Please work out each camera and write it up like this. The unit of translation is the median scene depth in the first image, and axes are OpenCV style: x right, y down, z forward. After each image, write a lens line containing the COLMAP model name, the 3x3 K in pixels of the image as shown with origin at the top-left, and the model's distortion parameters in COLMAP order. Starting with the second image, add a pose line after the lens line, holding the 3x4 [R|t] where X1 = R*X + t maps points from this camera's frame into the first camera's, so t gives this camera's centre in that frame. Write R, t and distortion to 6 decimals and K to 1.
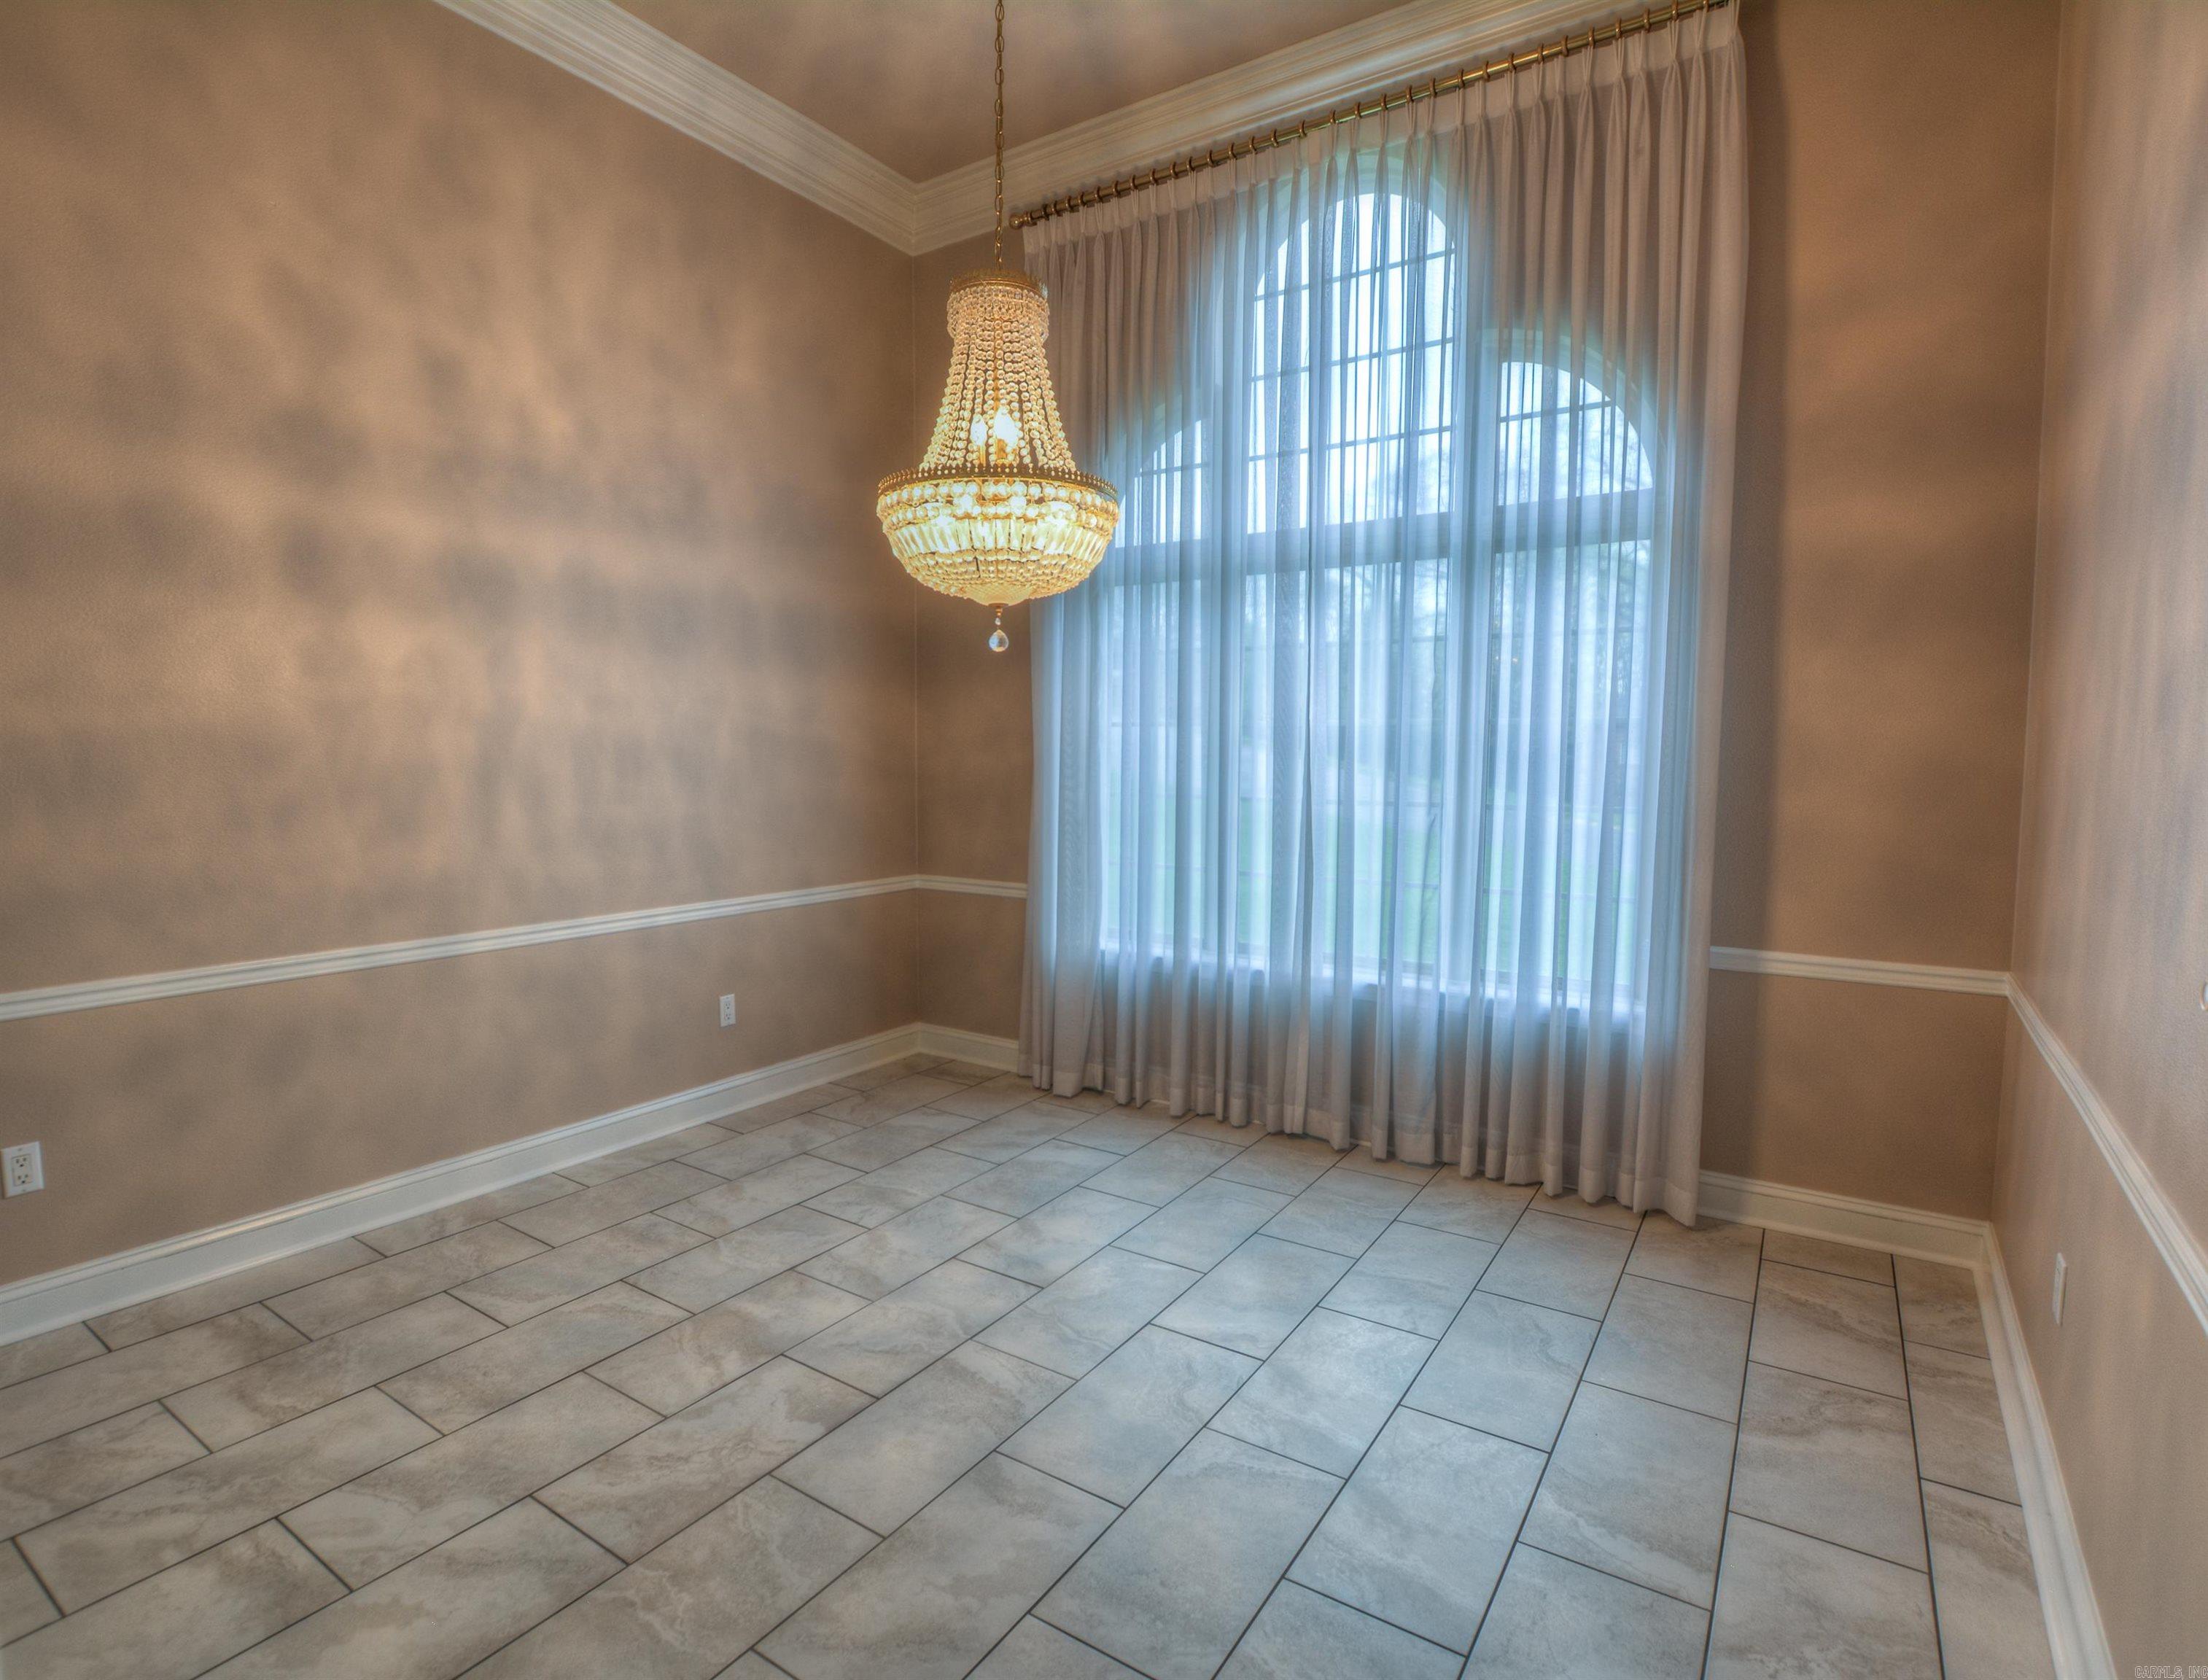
lens RADIAL K [[1102.1, 0, 989.2], [0, 1102.1, 858.6], [0, 0, 1]] dist [-0.011729, 0.000838]
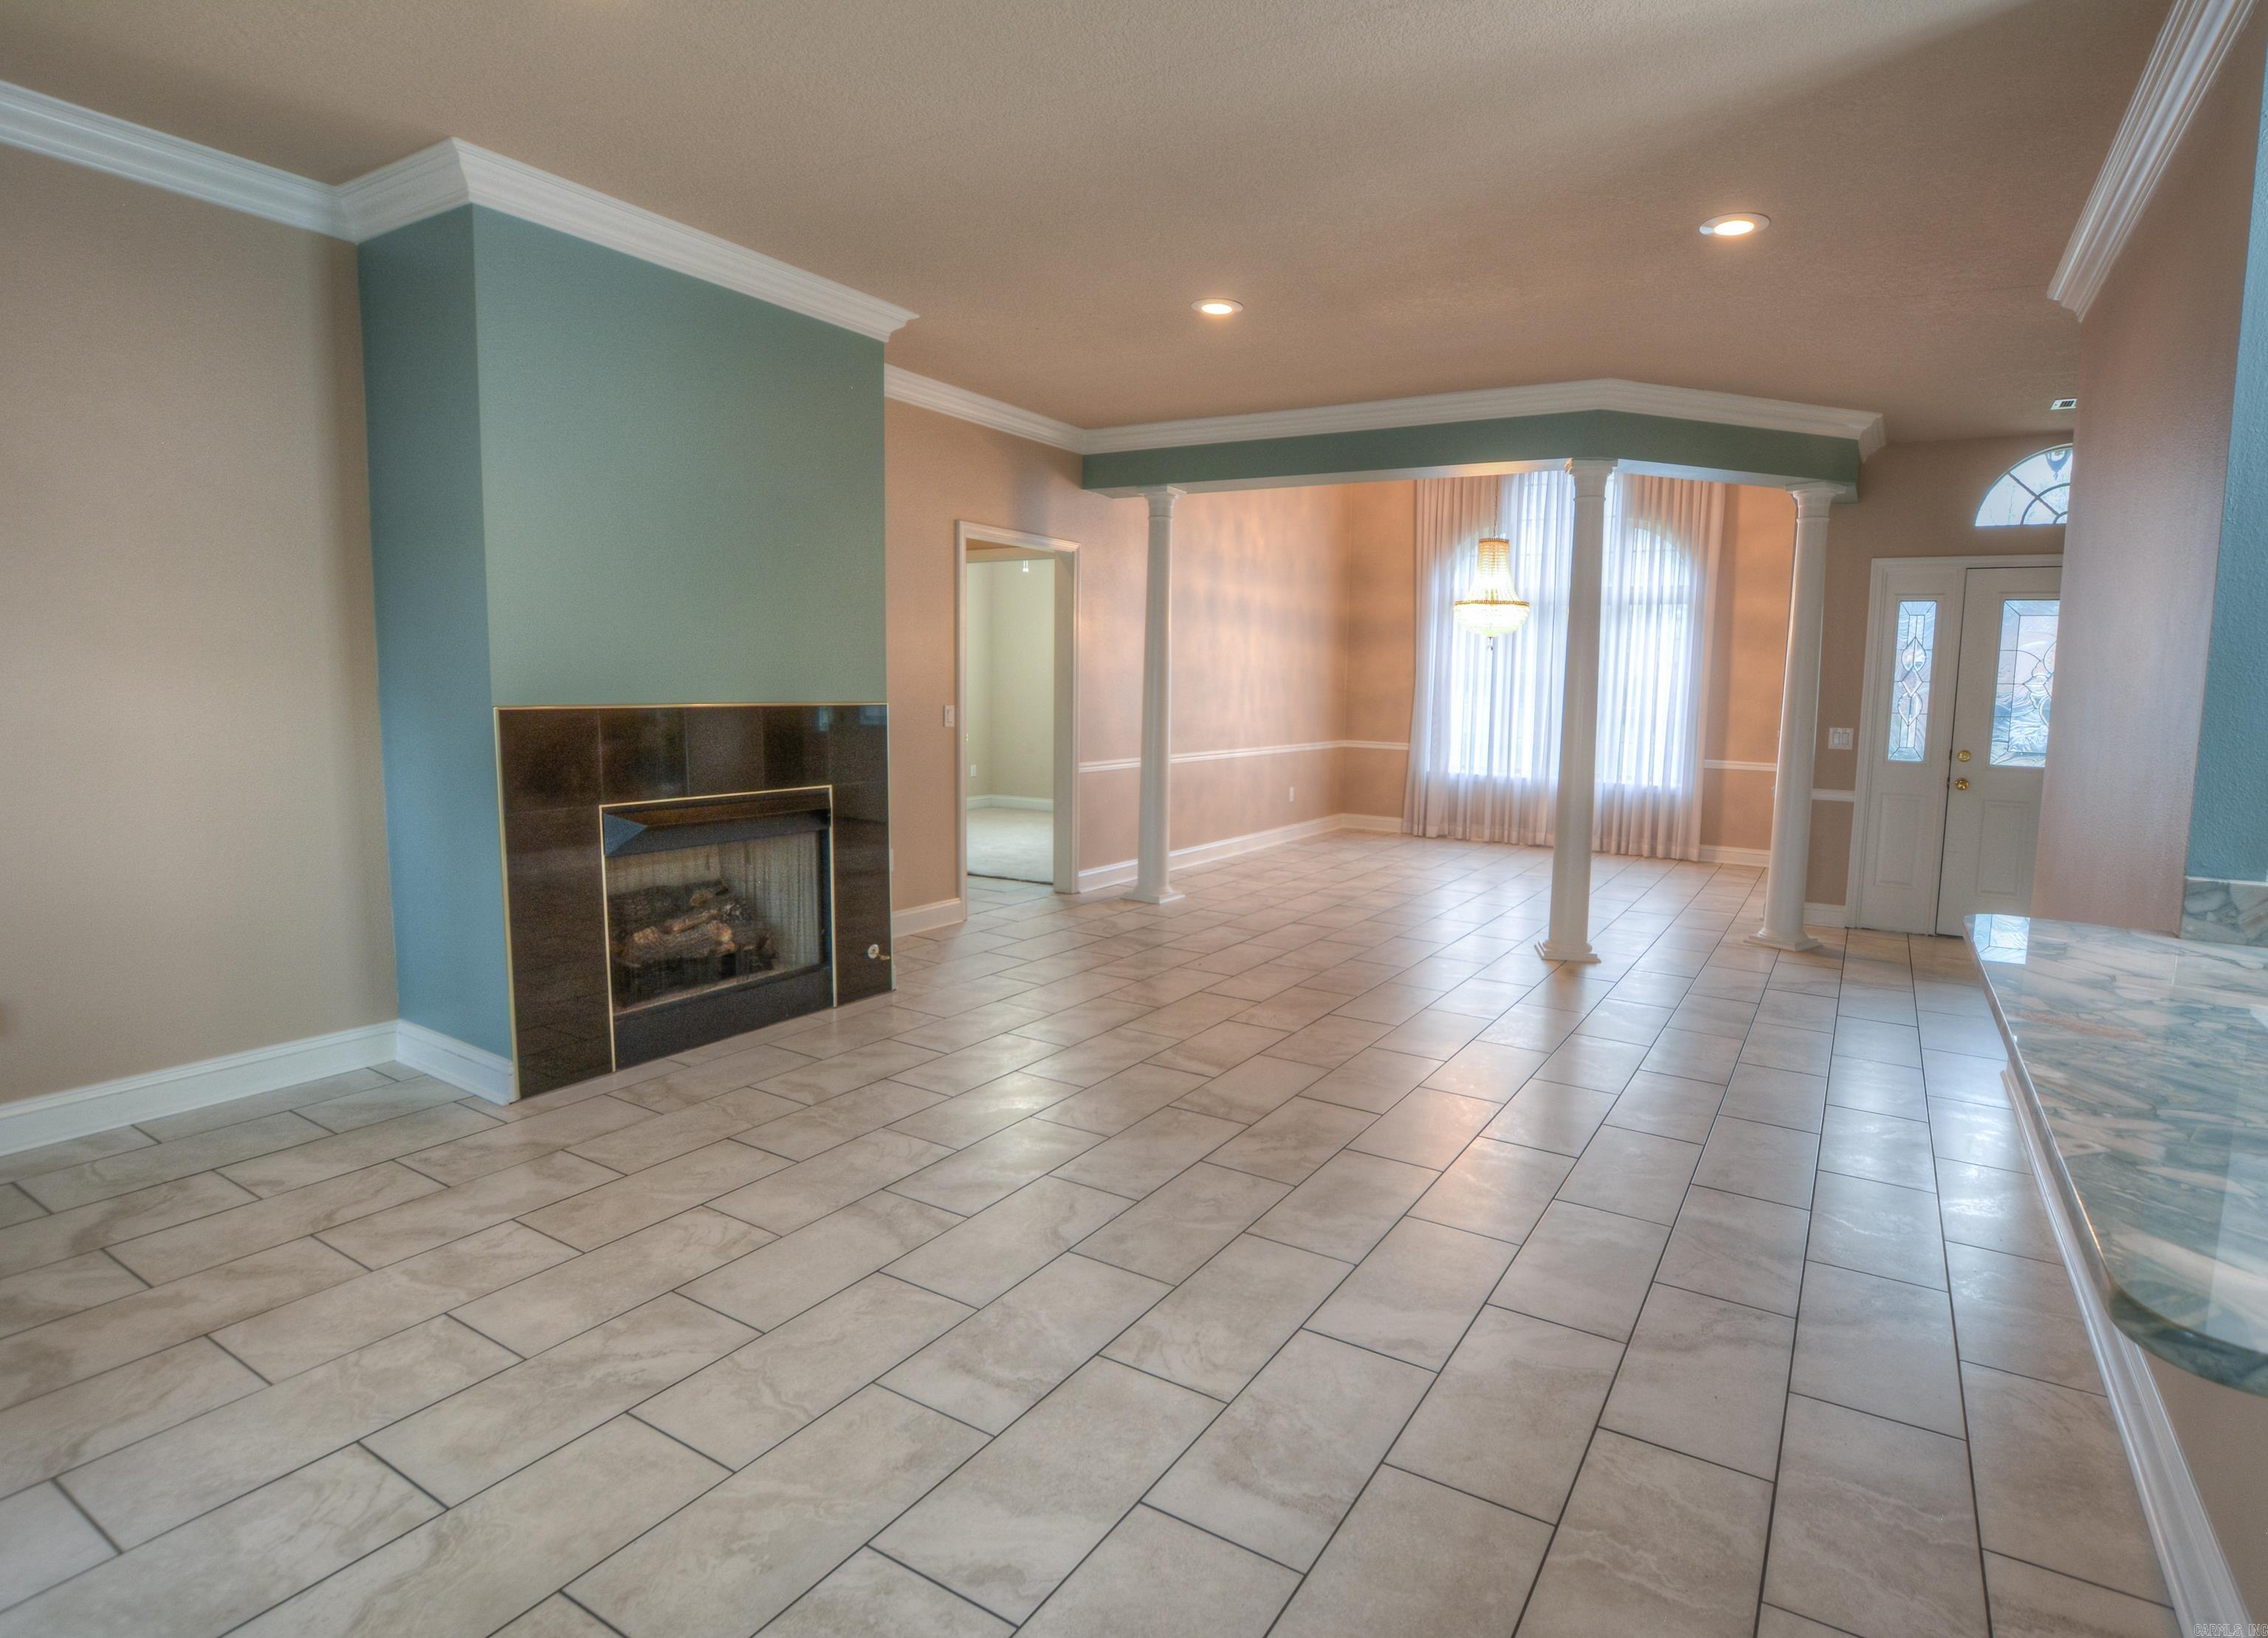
lens RADIAL K [[1194.4, 0, 1131.3], [0, 1194.4, 816.1], [0, 0, 1]] dist [-0.032821, 0.000291]
pose [[0.997828, 0.009229, 0.065230, -0.829933], [-0.011049, 0.999558, 0.027598, 0.137186], [-0.064946, -0.028259, 0.997489, -1.607844]]
